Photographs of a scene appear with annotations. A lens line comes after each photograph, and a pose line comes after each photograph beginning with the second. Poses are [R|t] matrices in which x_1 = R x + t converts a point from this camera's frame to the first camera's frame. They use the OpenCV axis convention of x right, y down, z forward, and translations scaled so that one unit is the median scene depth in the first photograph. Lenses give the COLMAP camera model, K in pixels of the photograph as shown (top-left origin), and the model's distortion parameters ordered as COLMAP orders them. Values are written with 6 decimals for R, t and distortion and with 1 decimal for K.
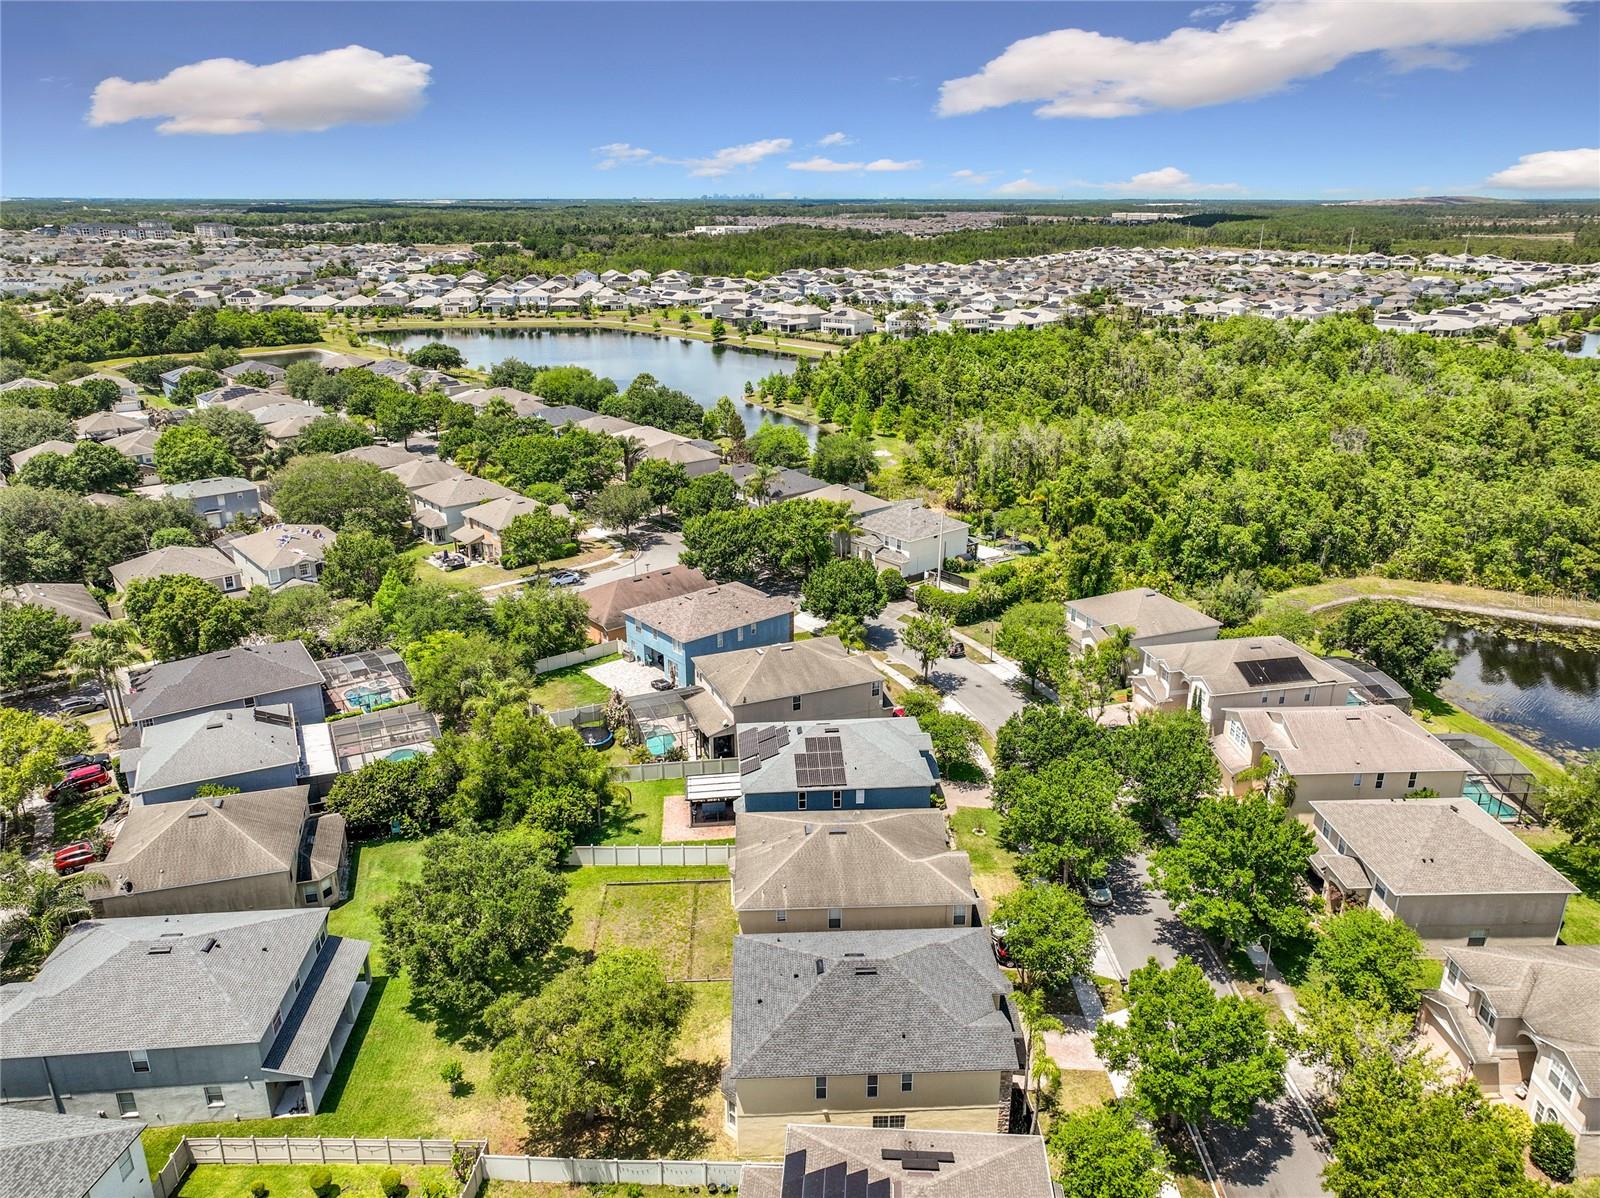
lens RADIAL K [[1124.5, 0, 802.7], [0, 1124.5, 575.5], [0, 0, 1]] dist [0.001675, 0.007705]
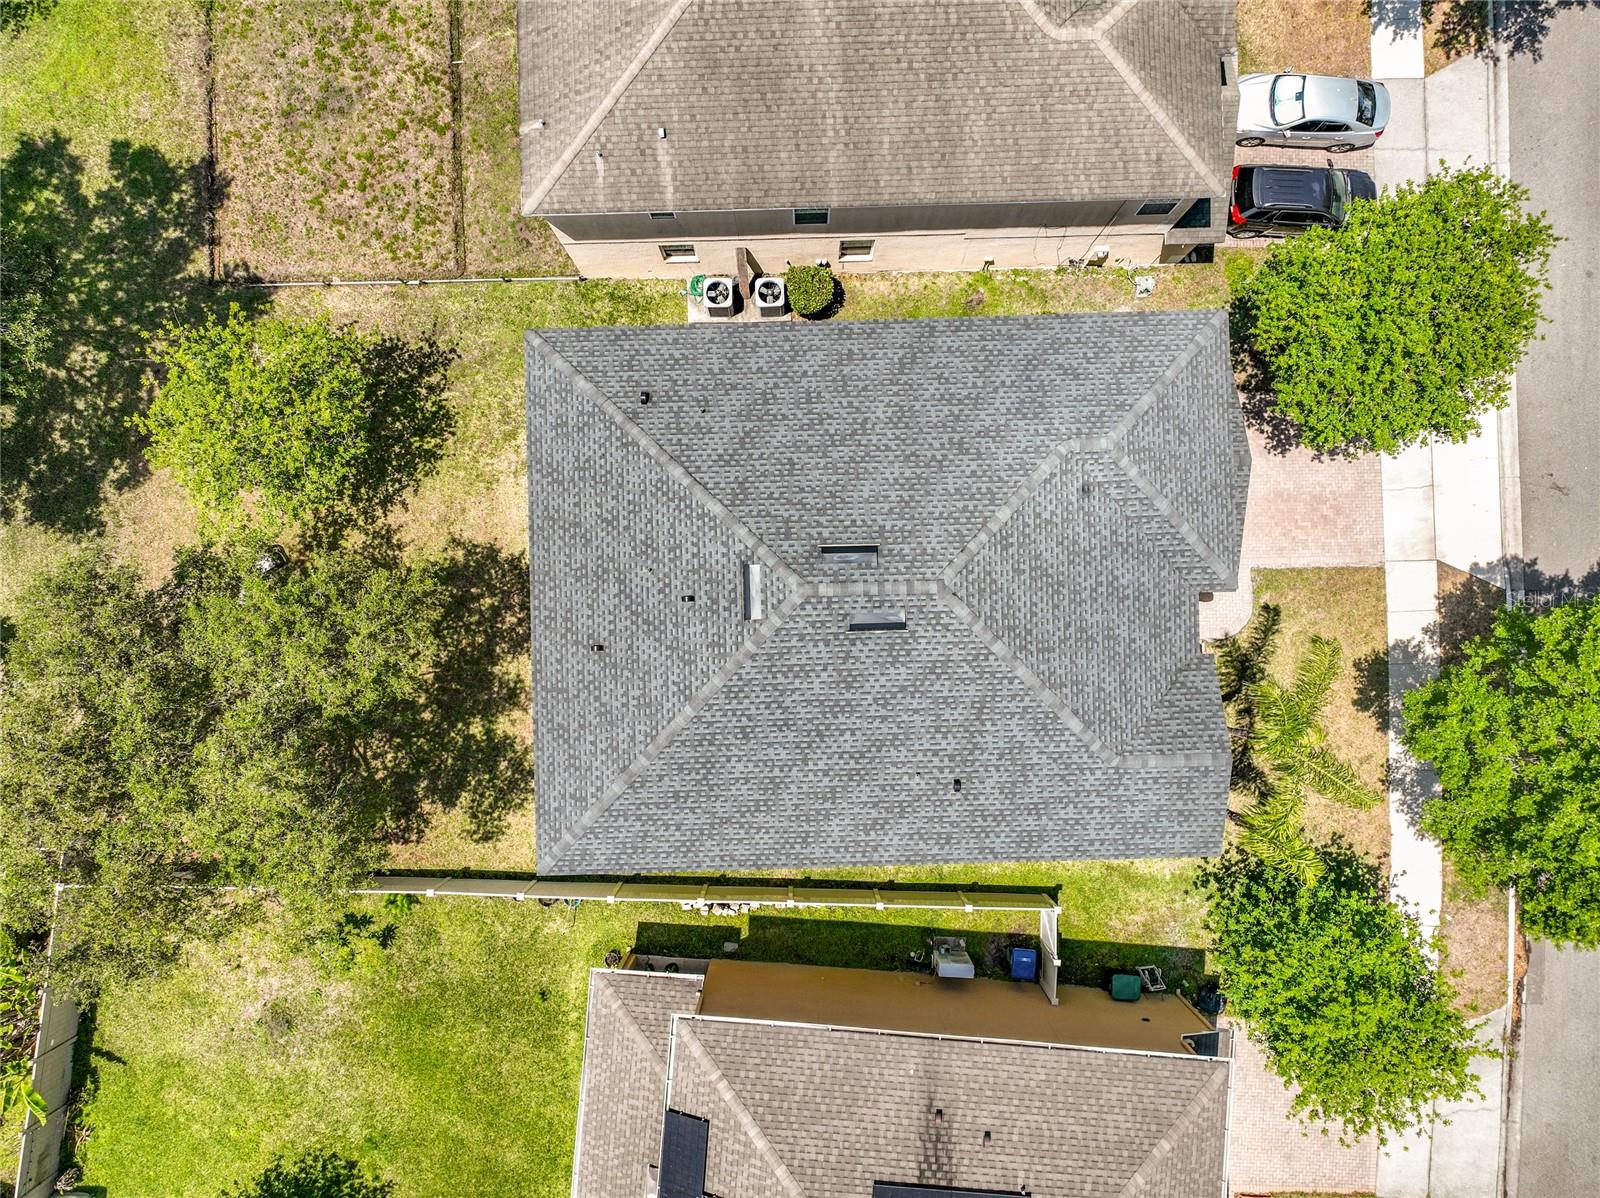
lens RADIAL K [[1124.5, 0, 802.7], [0, 1124.5, 575.5], [0, 0, 1]] dist [0.001675, 0.007705]
pose [[0.999879, 0.015022, -0.004096, 0.033037], [-0.001104, 0.330790, 0.943704, 0.006167], [0.015531, -0.943585, 0.330766, 0.881828]]
